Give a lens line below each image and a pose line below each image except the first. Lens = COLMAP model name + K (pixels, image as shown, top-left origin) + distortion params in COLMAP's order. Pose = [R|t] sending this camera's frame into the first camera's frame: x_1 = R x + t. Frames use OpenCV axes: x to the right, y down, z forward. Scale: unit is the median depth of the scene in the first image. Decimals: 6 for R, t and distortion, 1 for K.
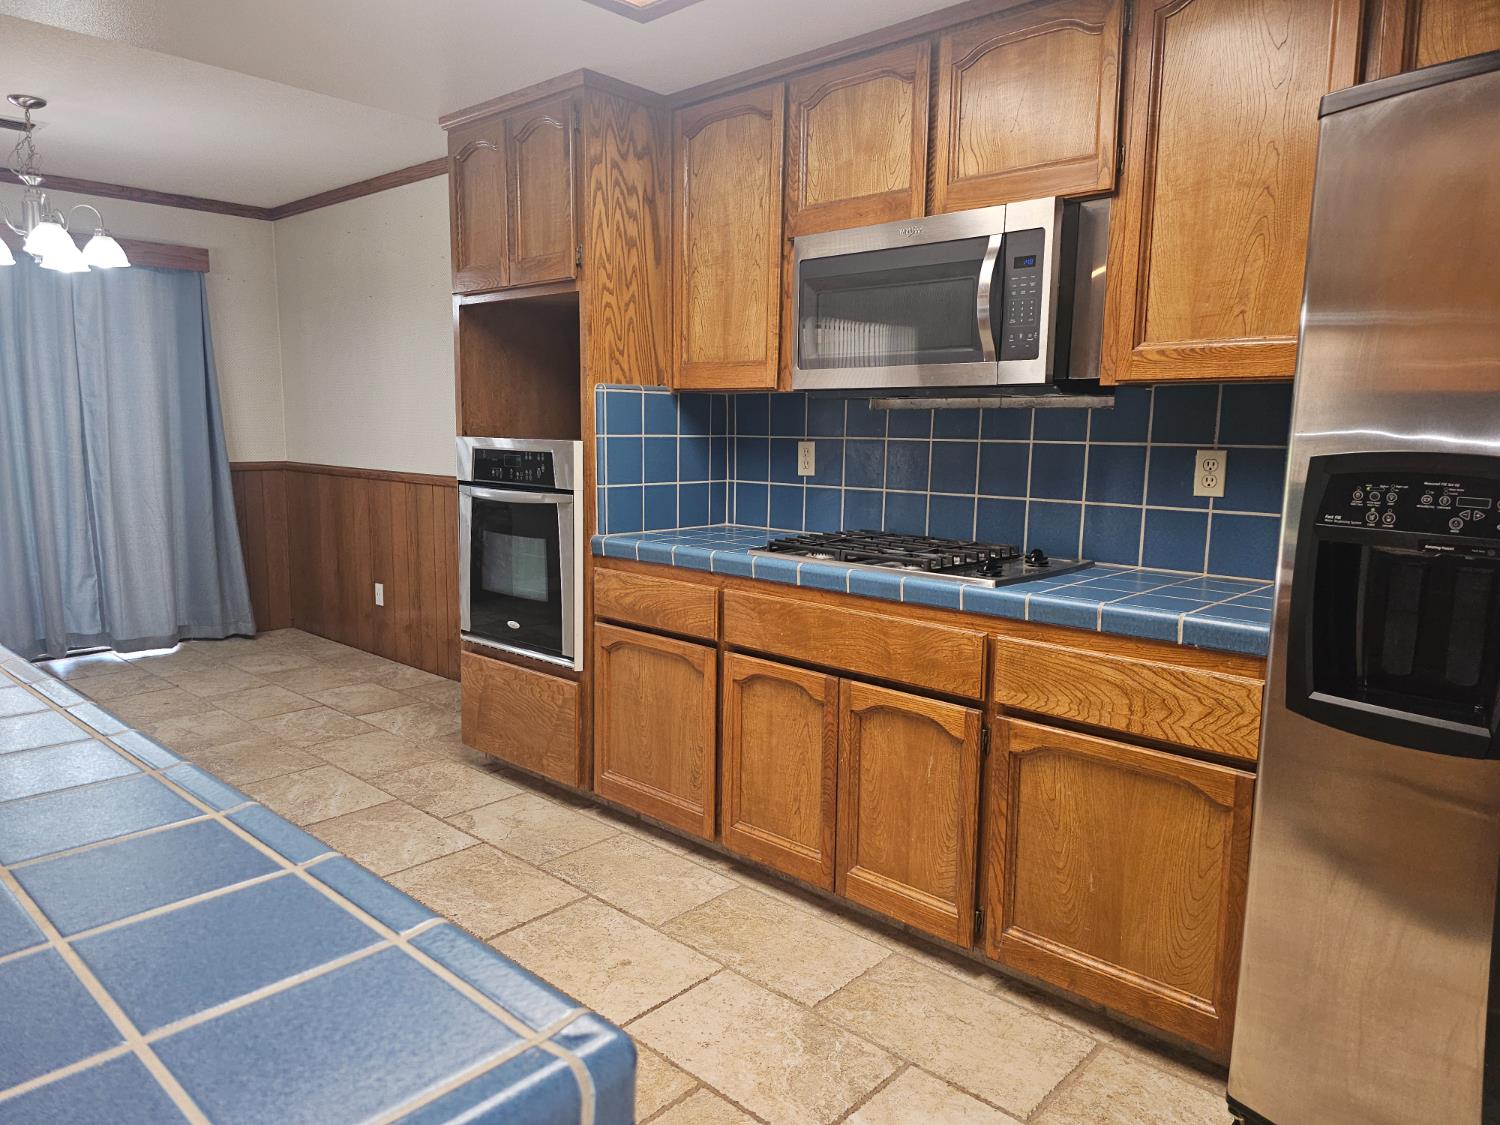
lens RADIAL K [[1001.9, 0, 727.3], [0, 1001.9, 563.6], [0, 0, 1]] dist [0.077469, -0.080509]
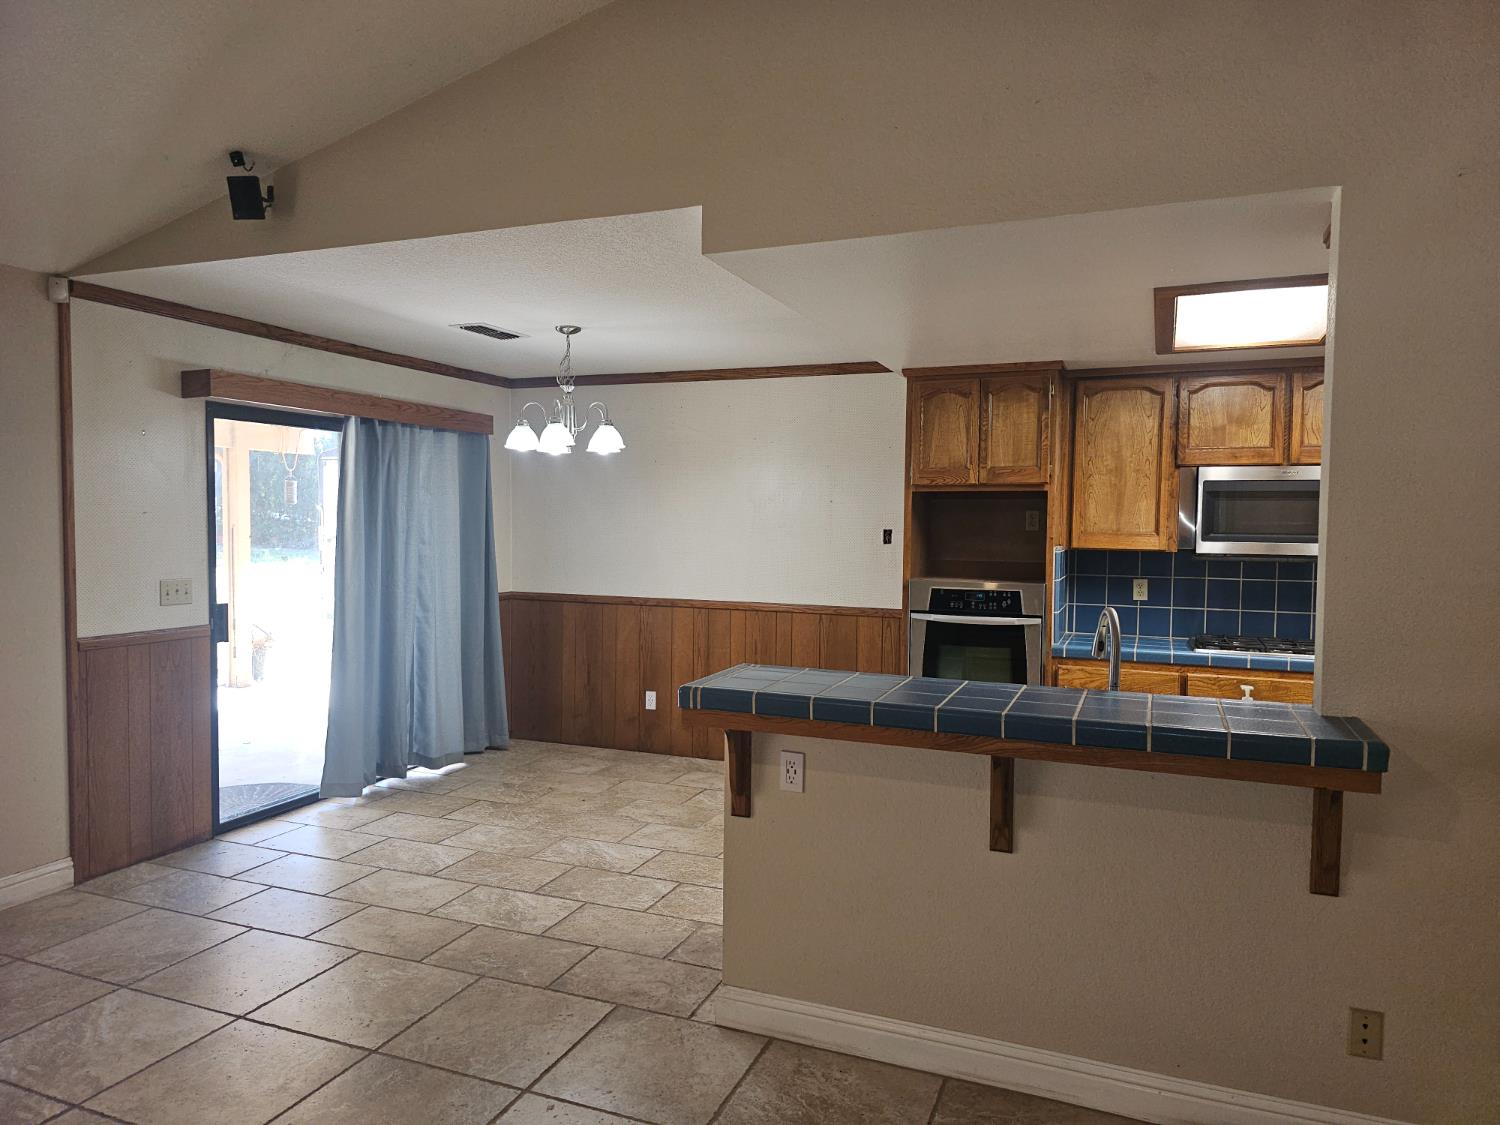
lens RADIAL K [[1005.6, 0, 737.6], [0, 1005.6, 562.2], [0, 0, 1]] dist [0.067958, -0.063120]
pose [[0.935500, -0.019698, 0.352777, -1.168284], [0.051539, 0.995373, -0.081092, -0.054278], [-0.349547, 0.094044, 0.932187, -0.303490]]
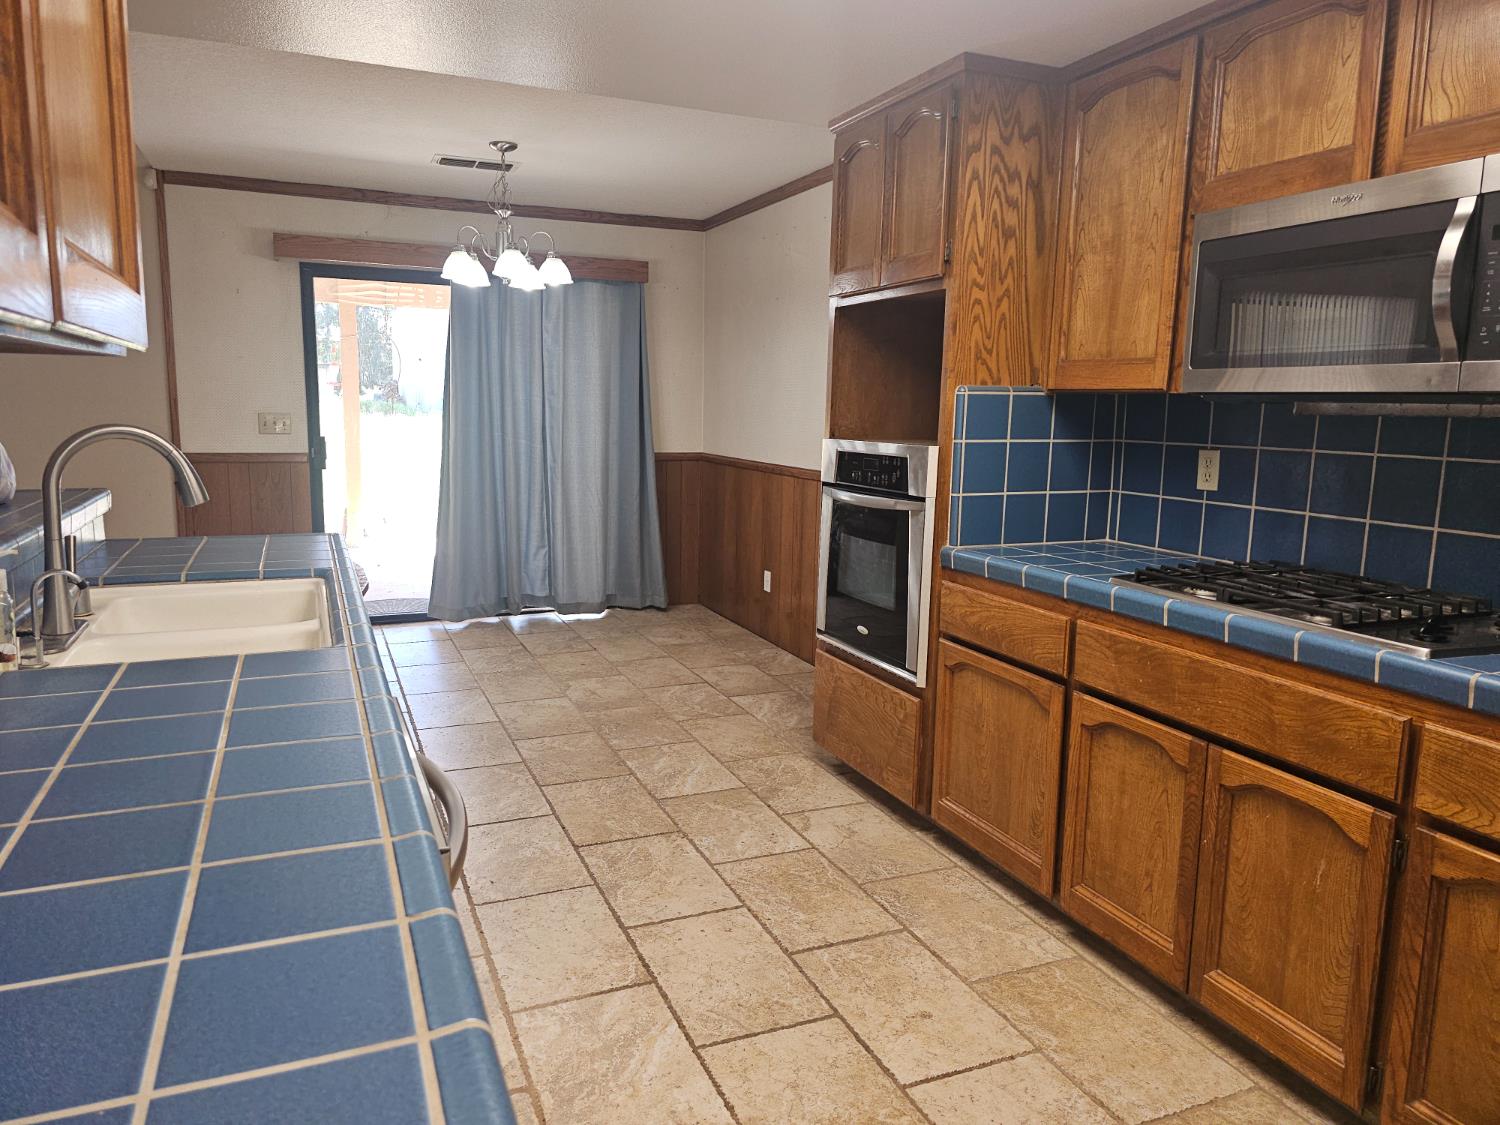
lens RADIAL K [[1001.3, 0, 717.6], [0, 1001.3, 548.6], [0, 0, 1]] dist [0.060077, -0.059919]
pose [[0.907784, 0.063041, -0.414673, 0.066240], [-0.062190, 0.997943, 0.015569, -0.028149], [0.414801, 0.011655, 0.909837, 0.053798]]
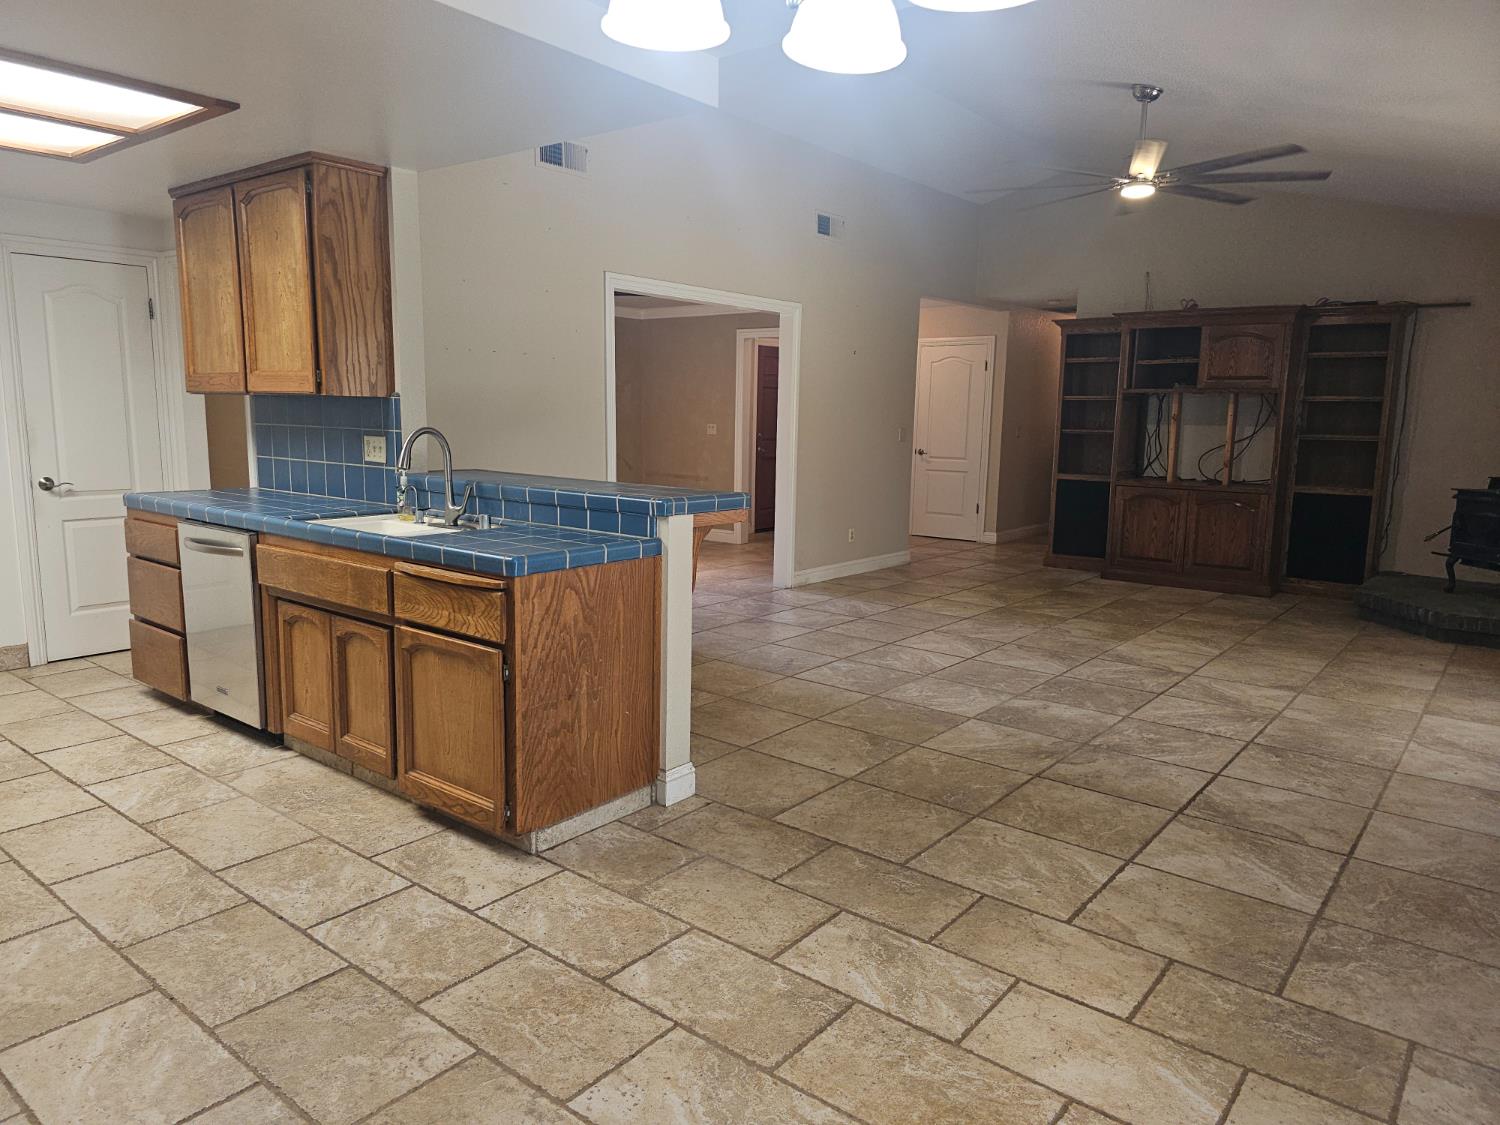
lens RADIAL K [[1000.7, 0, 735.1], [0, 1000.7, 556.2], [0, 0, 1]] dist [0.077643, -0.078675]
pose [[-0.997119, -0.021672, -0.072698, -0.804704], [-0.041200, 0.959377, 0.279102, -0.277680], [0.063696, 0.281293, -0.957506, 1.703808]]
